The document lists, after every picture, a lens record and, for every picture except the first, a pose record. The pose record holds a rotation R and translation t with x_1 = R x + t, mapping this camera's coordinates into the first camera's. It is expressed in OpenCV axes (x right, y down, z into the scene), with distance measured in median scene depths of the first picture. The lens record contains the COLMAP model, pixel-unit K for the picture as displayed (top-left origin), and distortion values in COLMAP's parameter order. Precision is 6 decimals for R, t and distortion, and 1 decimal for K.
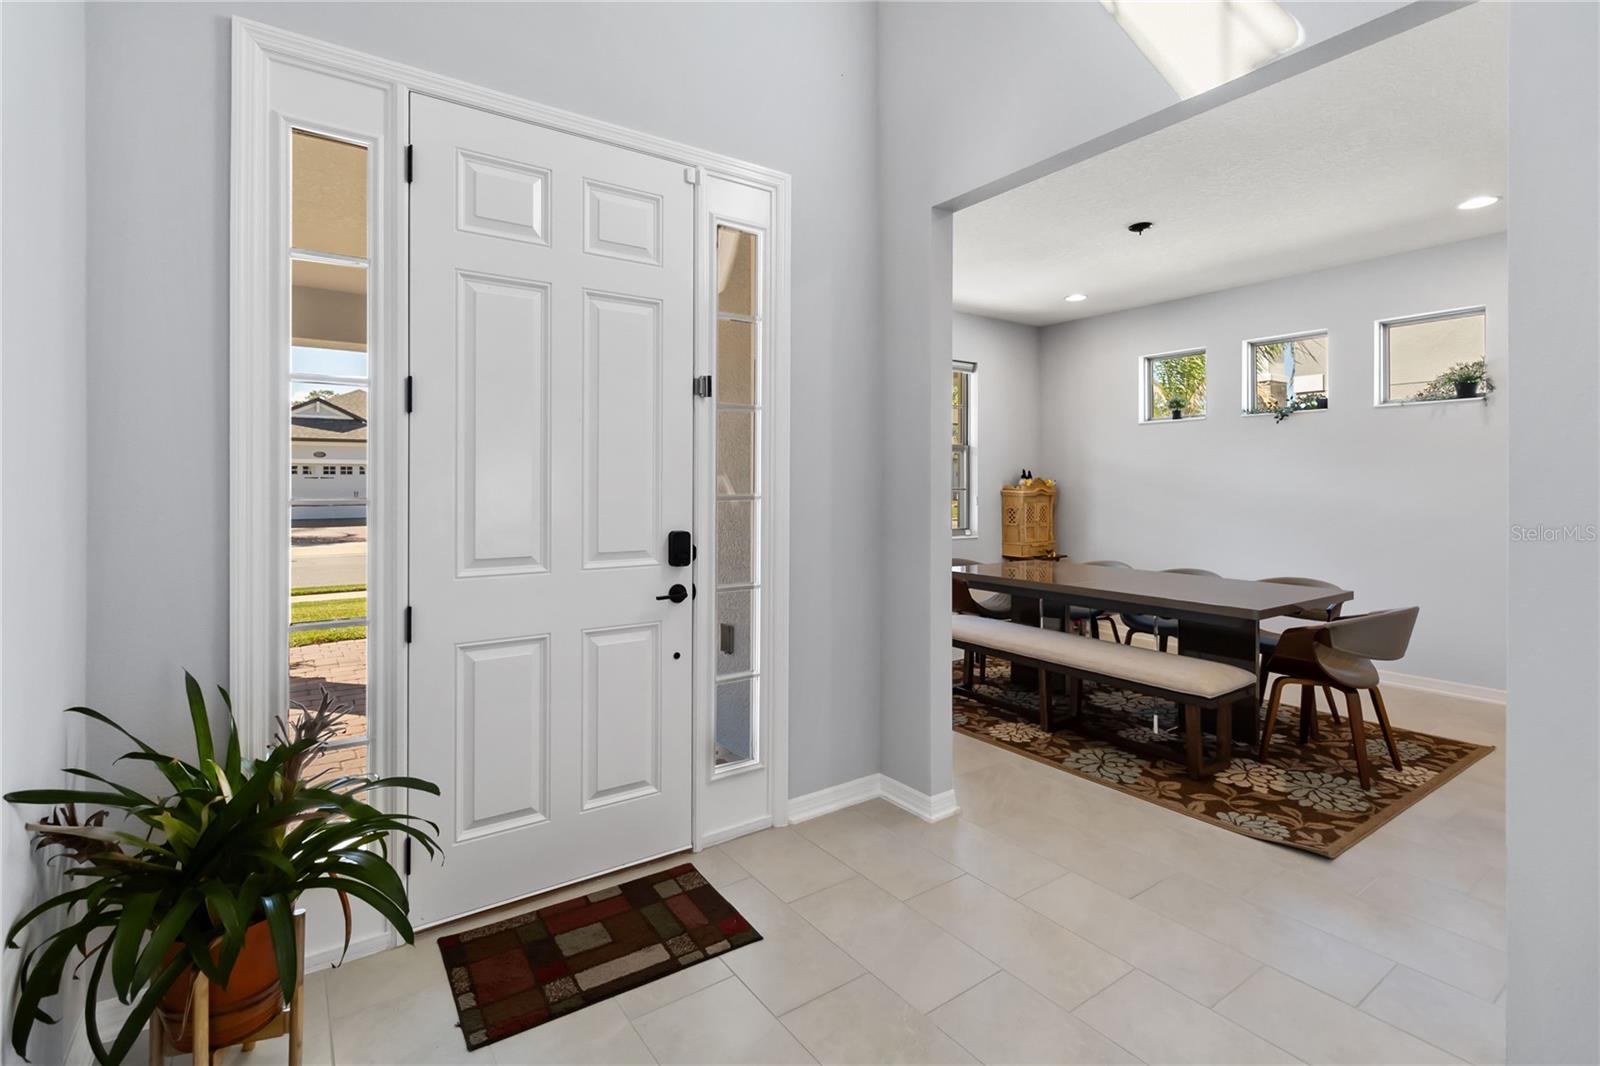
lens RADIAL K [[738.3, 0, 803.5], [0, 738.3, 480.2], [0, 0, 1]] dist [-0.001148, 0.002303]
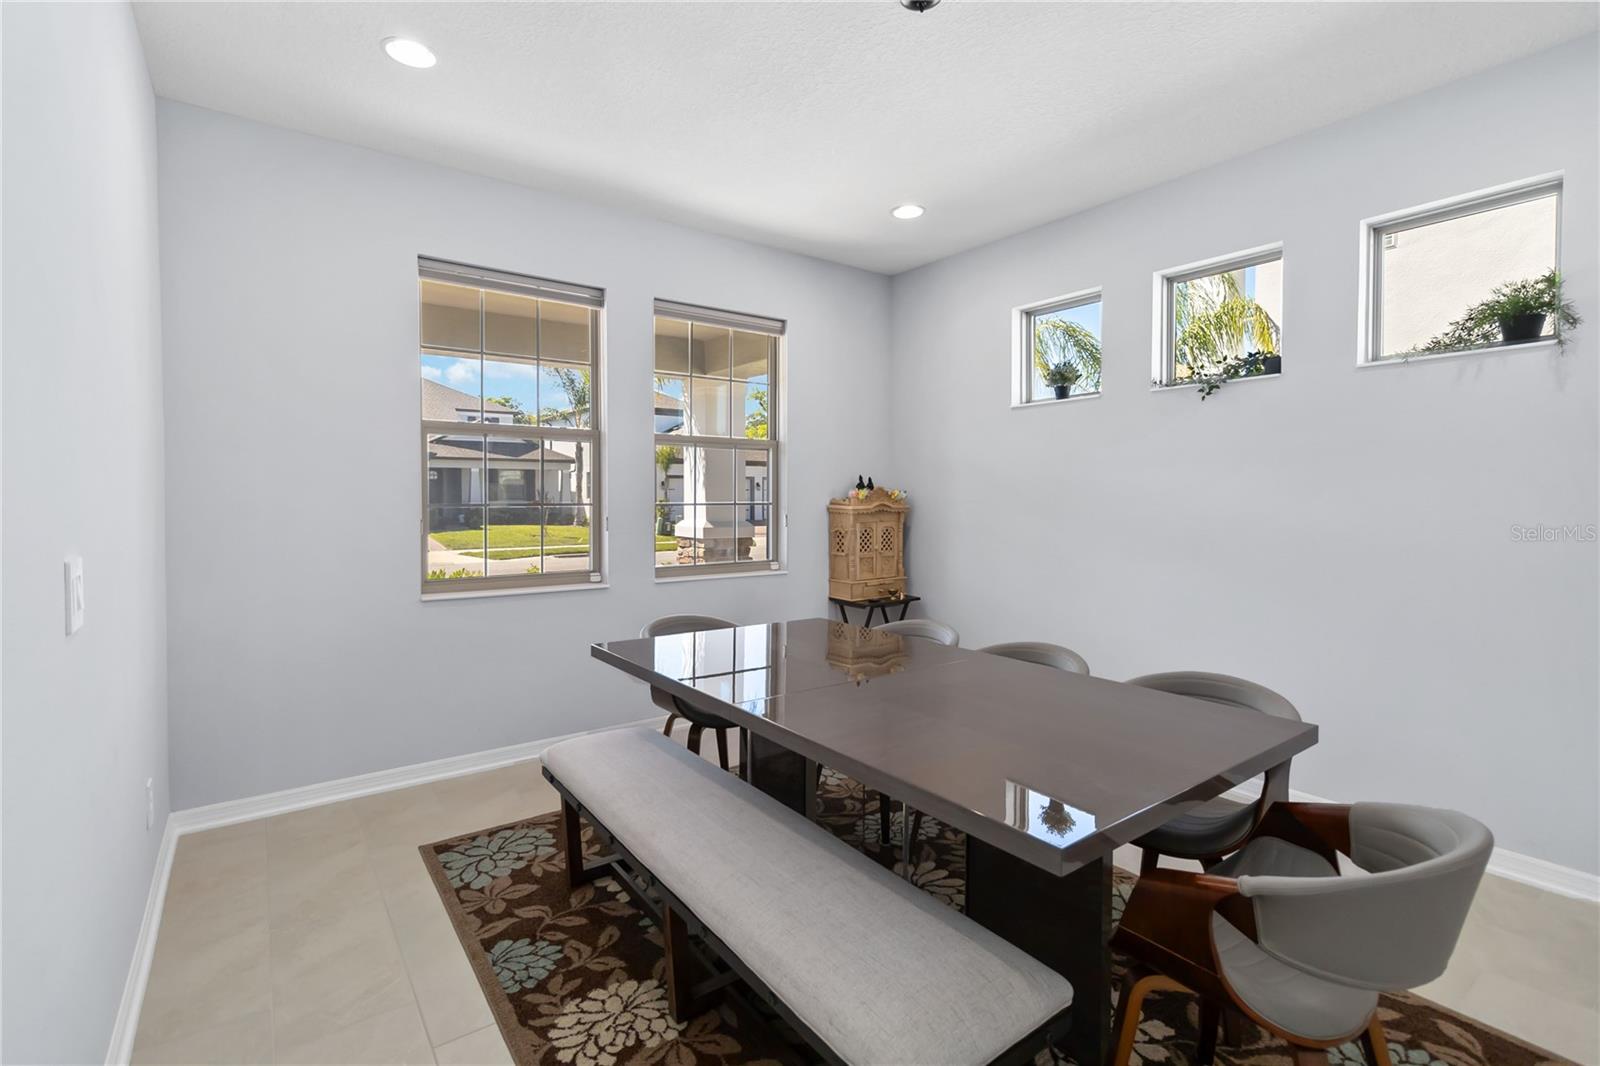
lens RADIAL K [[738.3, 0, 797.7], [0, 738.3, 511.5], [0, 0, 1]] dist [-0.001148, 0.002303]
pose [[0.999589, 0.001461, 0.028646, 0.280600], [-0.002195, 0.999670, 0.025612, 0.002224], [-0.028599, -0.025664, 0.999261, 0.381305]]
